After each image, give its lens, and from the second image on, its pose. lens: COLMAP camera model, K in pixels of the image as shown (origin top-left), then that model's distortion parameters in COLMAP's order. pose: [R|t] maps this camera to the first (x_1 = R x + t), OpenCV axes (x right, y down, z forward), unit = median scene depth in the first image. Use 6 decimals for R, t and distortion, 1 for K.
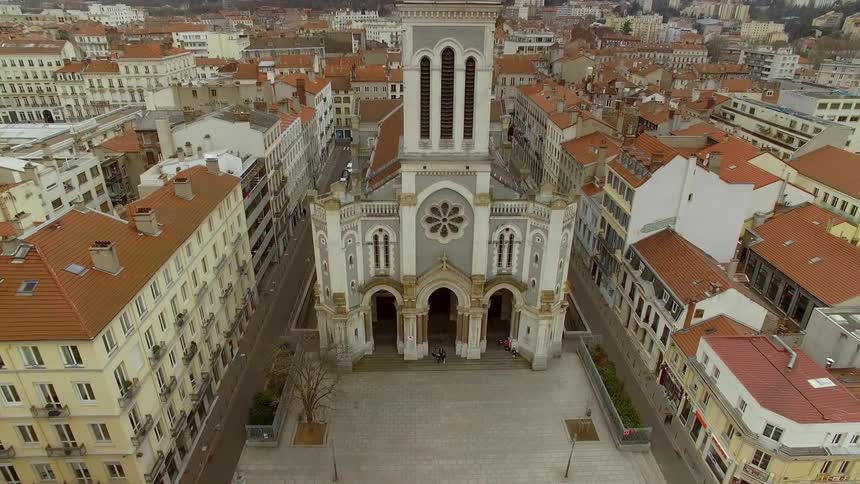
lens RADIAL K [[517.4, 0, 432.9], [0, 517.4, 245.6], [0, 0, 1]] dist [-0.125102, 0.087942]
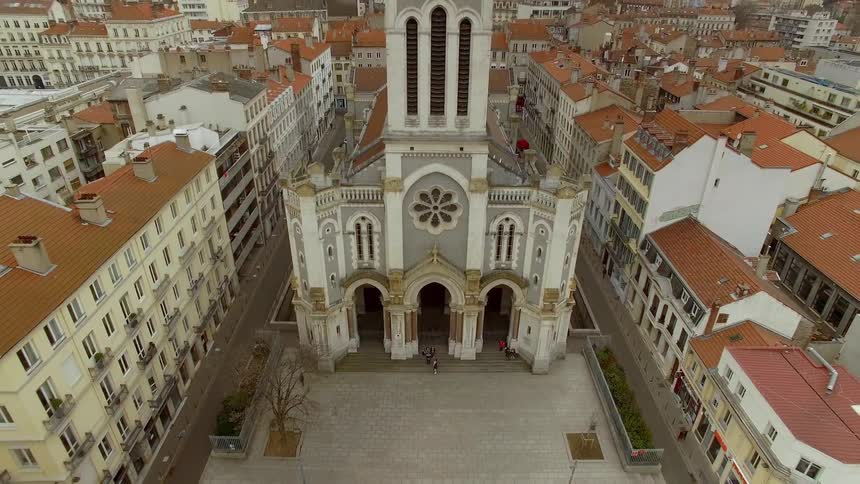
lens RADIAL K [[517.4, 0, 432.9], [0, 517.4, 245.6], [0, 0, 1]] dist [-0.125102, 0.087942]
pose [[0.999622, 0.015399, -0.022776, 0.032960], [-0.013971, 0.998004, 0.061583, -0.033282], [0.023679, -0.061242, 0.997842, 0.100137]]
